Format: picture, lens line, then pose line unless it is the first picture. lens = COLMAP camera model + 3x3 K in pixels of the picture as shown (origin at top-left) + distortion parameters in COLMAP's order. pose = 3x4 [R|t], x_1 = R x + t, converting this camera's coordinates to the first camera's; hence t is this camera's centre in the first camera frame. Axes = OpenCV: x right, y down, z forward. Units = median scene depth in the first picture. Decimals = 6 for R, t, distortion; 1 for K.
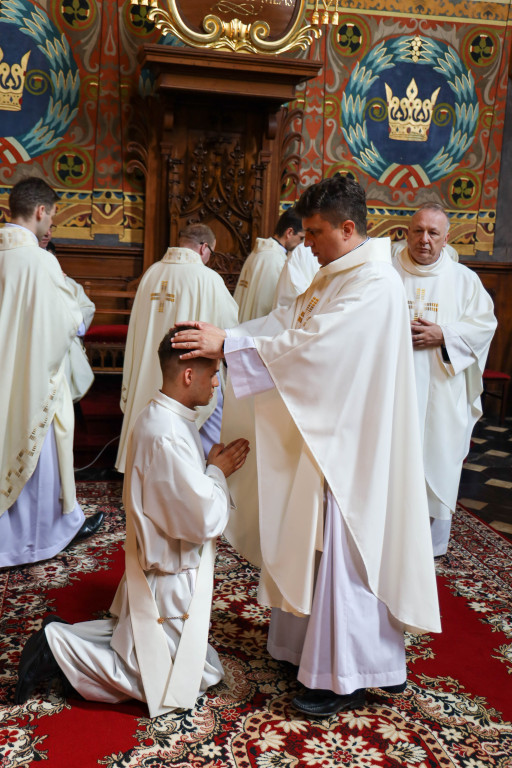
lens RADIAL K [[839.2, 0, 248.7], [0, 839.2, 377.4], [0, 0, 1]] dist [0.043559, 0.142005]
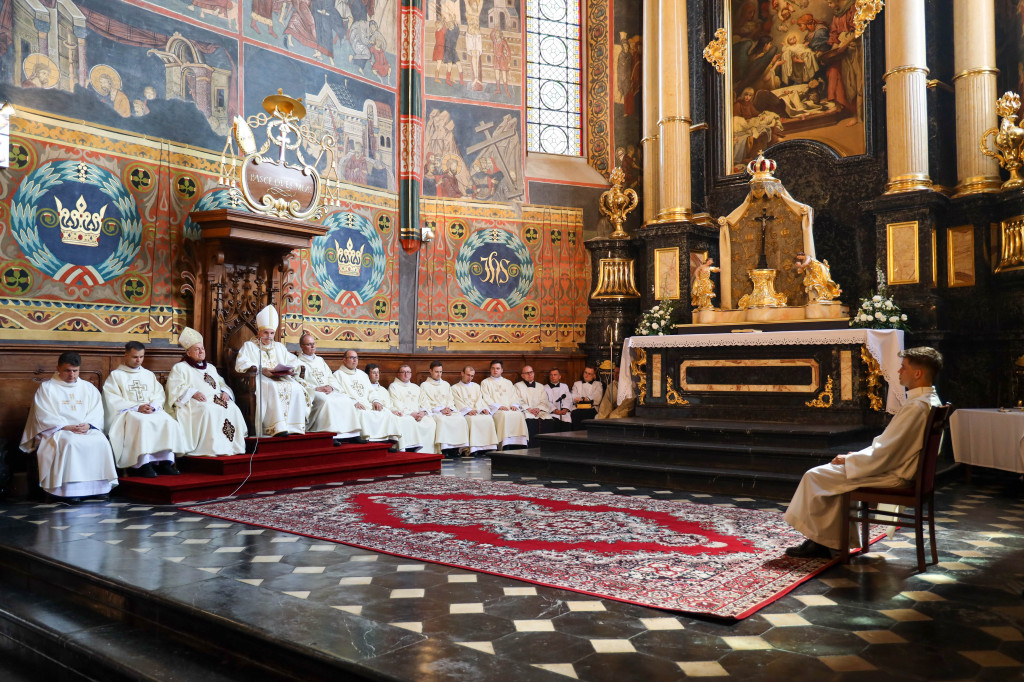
lens RADIAL K [[807.5, 0, 516.1], [0, 807.5, 337.0], [0, 0, 1]] dist [-0.062663, 0.083457]
pose [[0.774378, -0.020091, 0.632404, -0.532147], [0.144141, 0.978816, -0.145404, 0.087226], [-0.616086, 0.203753, 0.760870, -0.282791]]
